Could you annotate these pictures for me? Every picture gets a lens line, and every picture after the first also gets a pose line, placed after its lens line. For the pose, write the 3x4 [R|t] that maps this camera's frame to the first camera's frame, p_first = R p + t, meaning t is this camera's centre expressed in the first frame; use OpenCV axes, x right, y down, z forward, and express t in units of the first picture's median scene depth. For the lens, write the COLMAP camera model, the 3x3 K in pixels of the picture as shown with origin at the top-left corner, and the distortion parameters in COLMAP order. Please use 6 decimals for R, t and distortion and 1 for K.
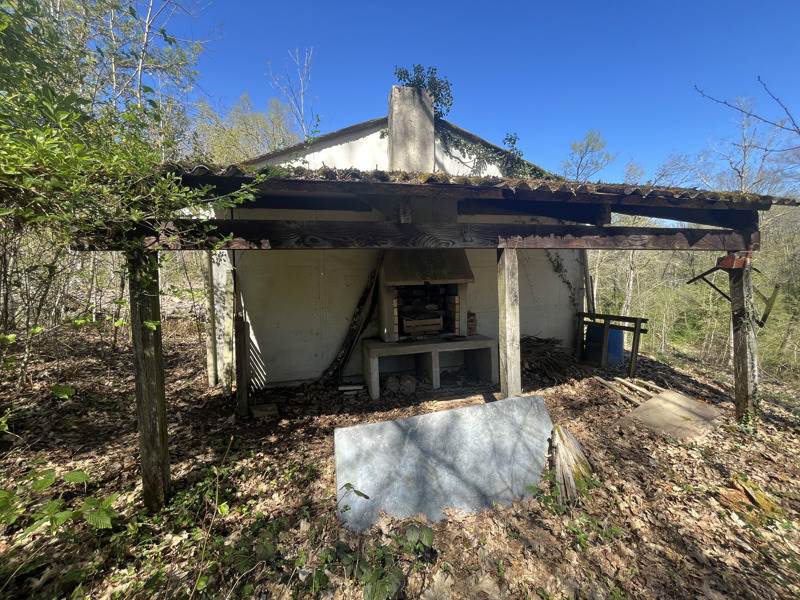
lens RADIAL K [[322.4, 0, 400.0], [0, 322.4, 297.5], [0, 0, 1]] dist [-0.000886, -0.000019]
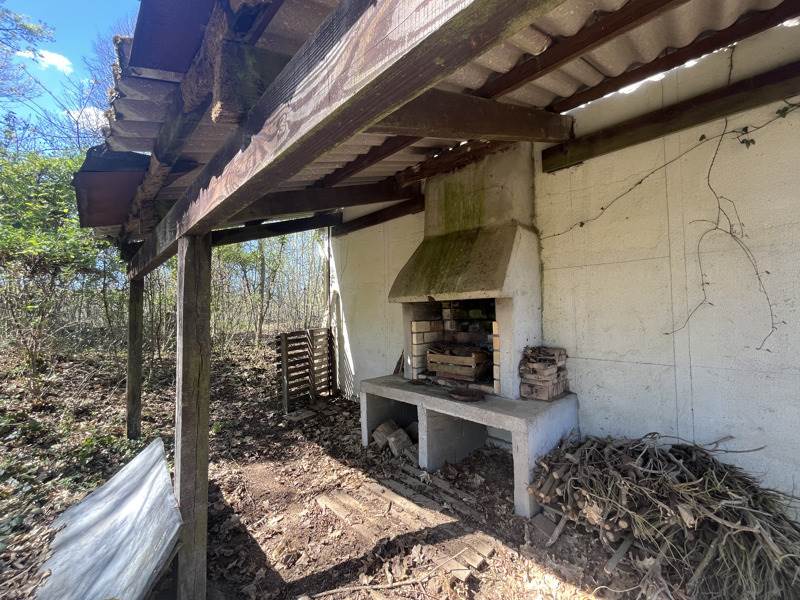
lens RADIAL K [[322.4, 0, 400.0], [0, 322.4, 300.5], [0, 0, 1]] dist [-0.000886, -0.000019]
pose [[0.526743, -0.006917, -0.849997, 0.571465], [-0.035220, 0.998931, -0.029955, -0.018351], [0.849295, 0.045716, 0.525936, 0.567856]]
